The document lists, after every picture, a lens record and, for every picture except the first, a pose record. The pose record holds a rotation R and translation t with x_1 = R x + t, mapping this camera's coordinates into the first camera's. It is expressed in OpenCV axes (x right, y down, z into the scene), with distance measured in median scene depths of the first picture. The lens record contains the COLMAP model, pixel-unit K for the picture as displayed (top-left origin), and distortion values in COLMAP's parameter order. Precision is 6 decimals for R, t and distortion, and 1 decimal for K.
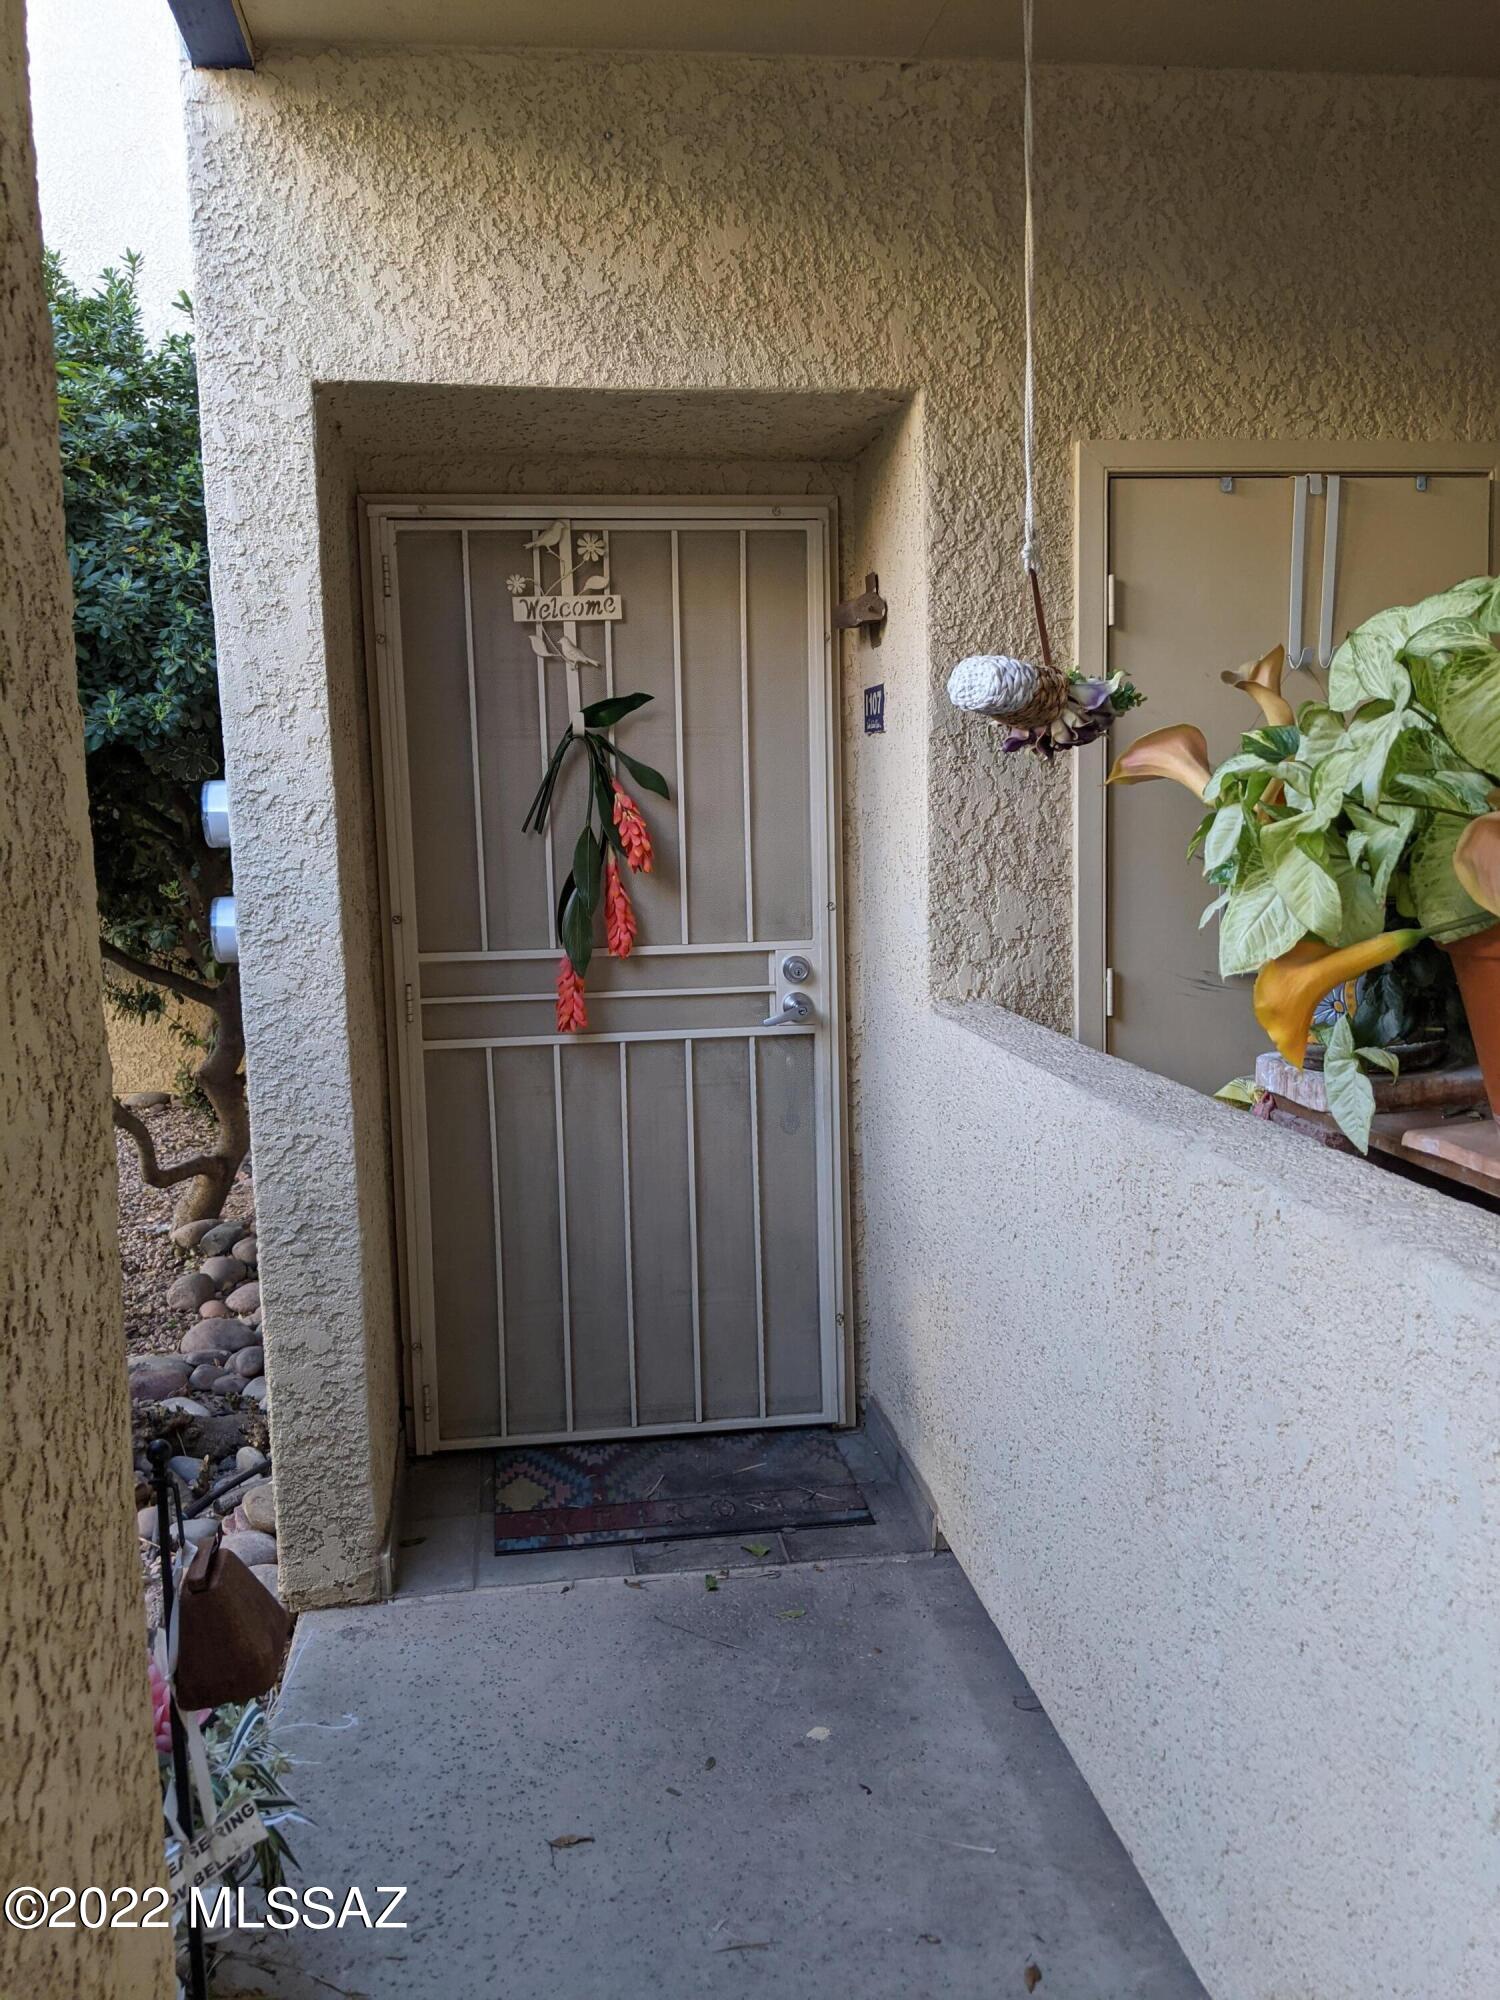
lens RADIAL K [[1584.6, 0, 750.0], [0, 1584.6, 1000.0], [0, 0, 1]] dist [0.001105, 0.000155]
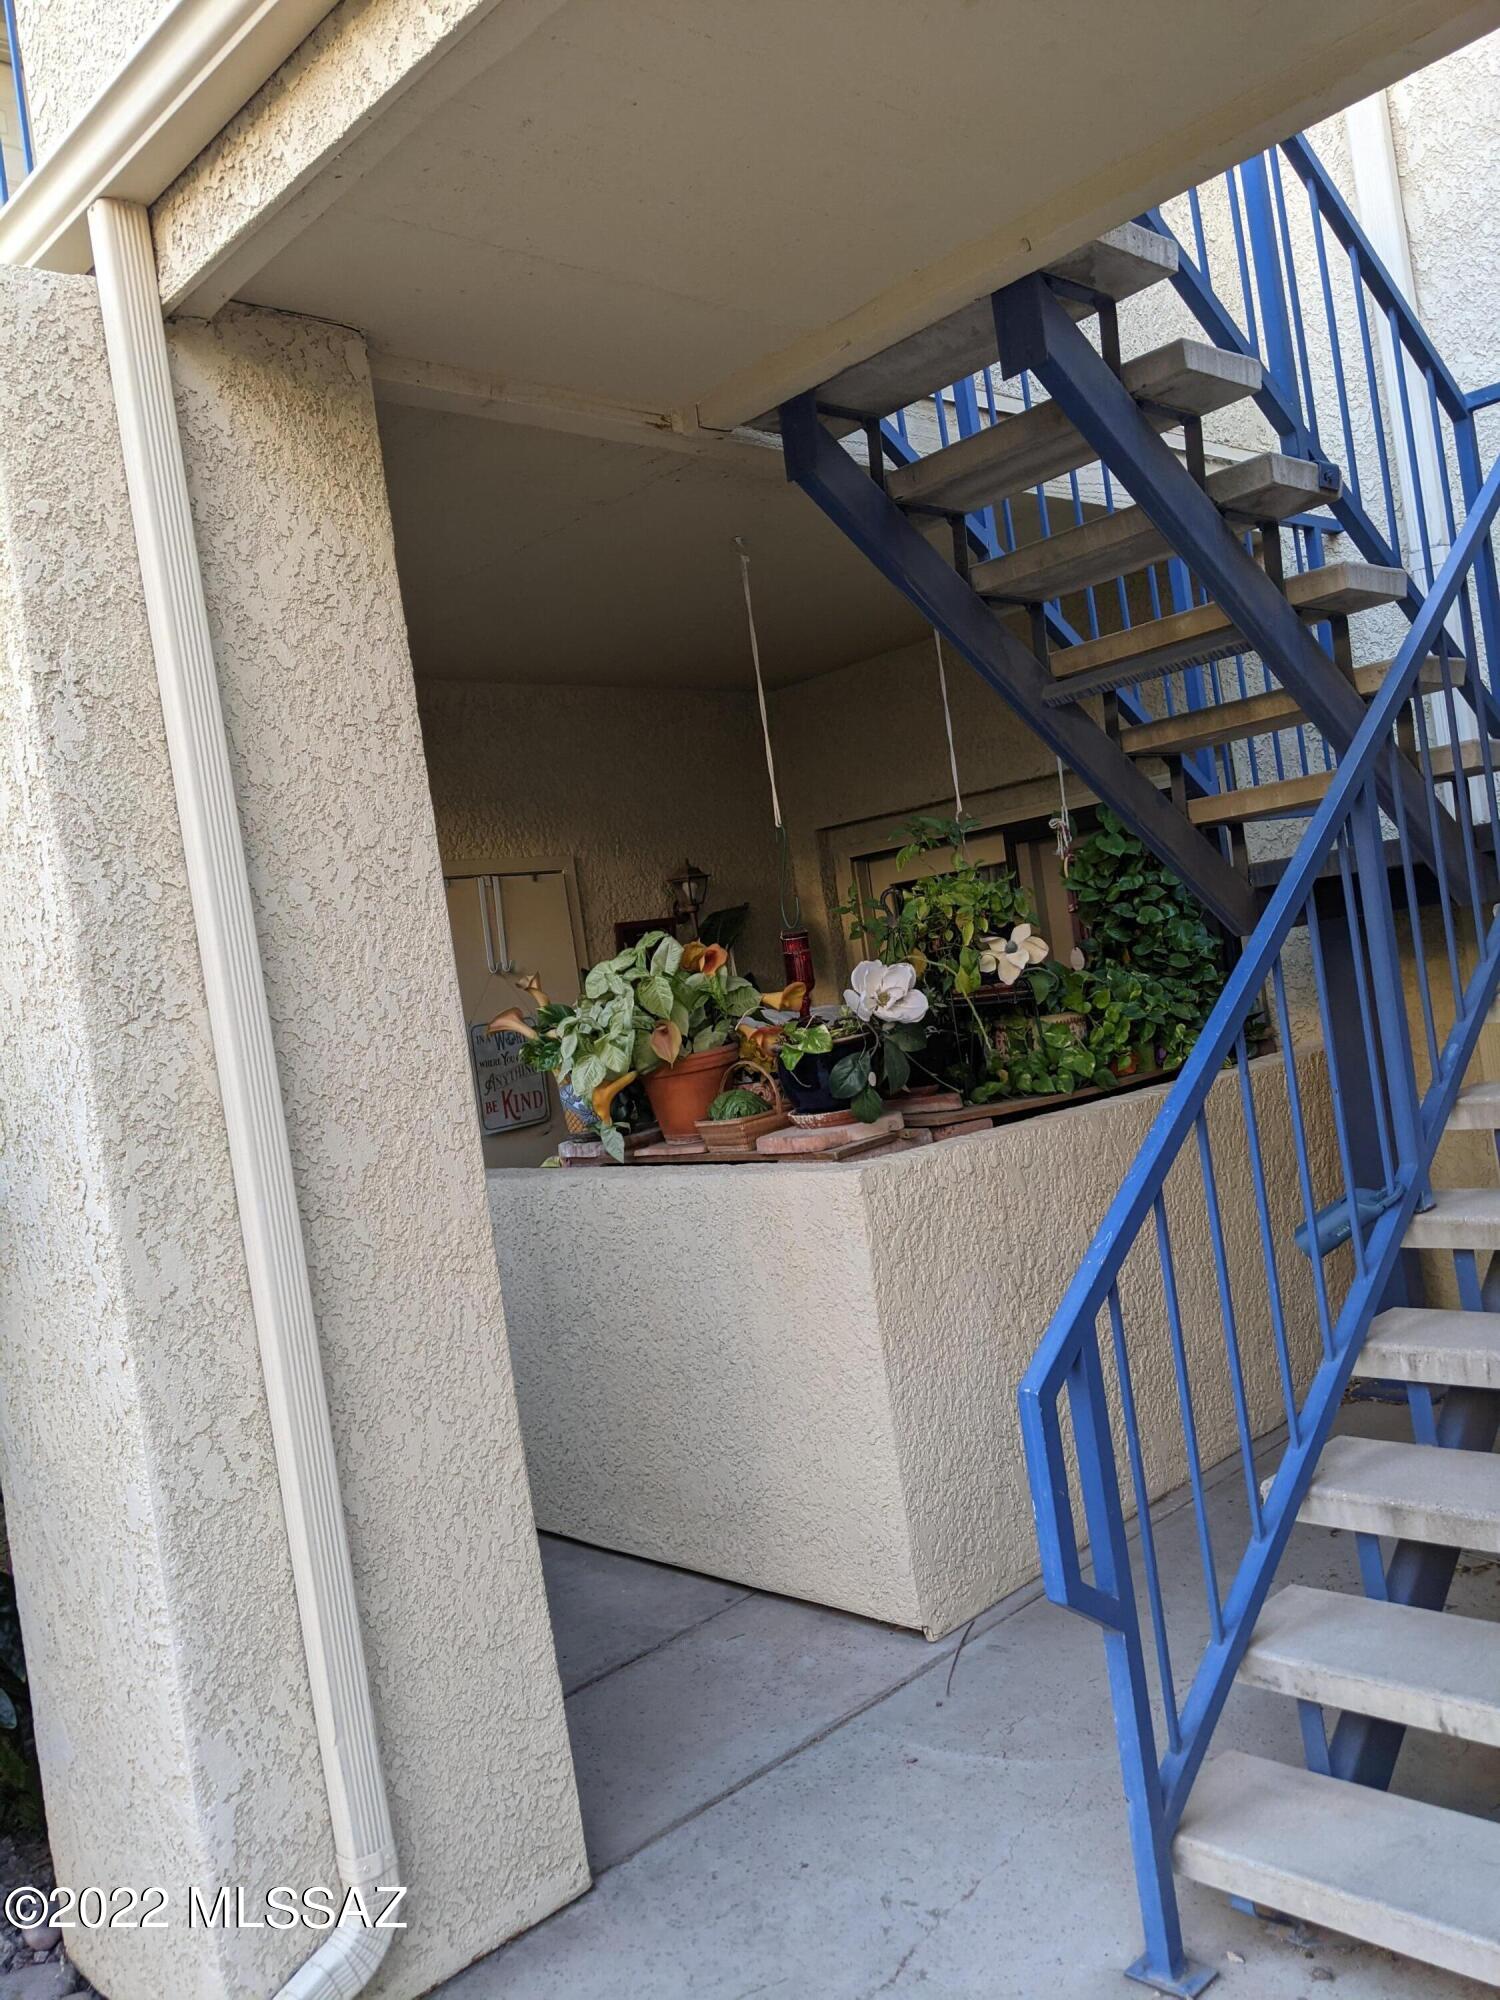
lens RADIAL K [[1584.6, 0, 750.0], [0, 1584.6, 1000.0], [0, 0, 1]] dist [0.001105, 0.000155]
pose [[0.803619, -0.085105, 0.589028, -0.970945], [0.182815, 0.977172, -0.108232, 0.158284], [-0.566371, 0.194661, 0.800832, -1.278351]]
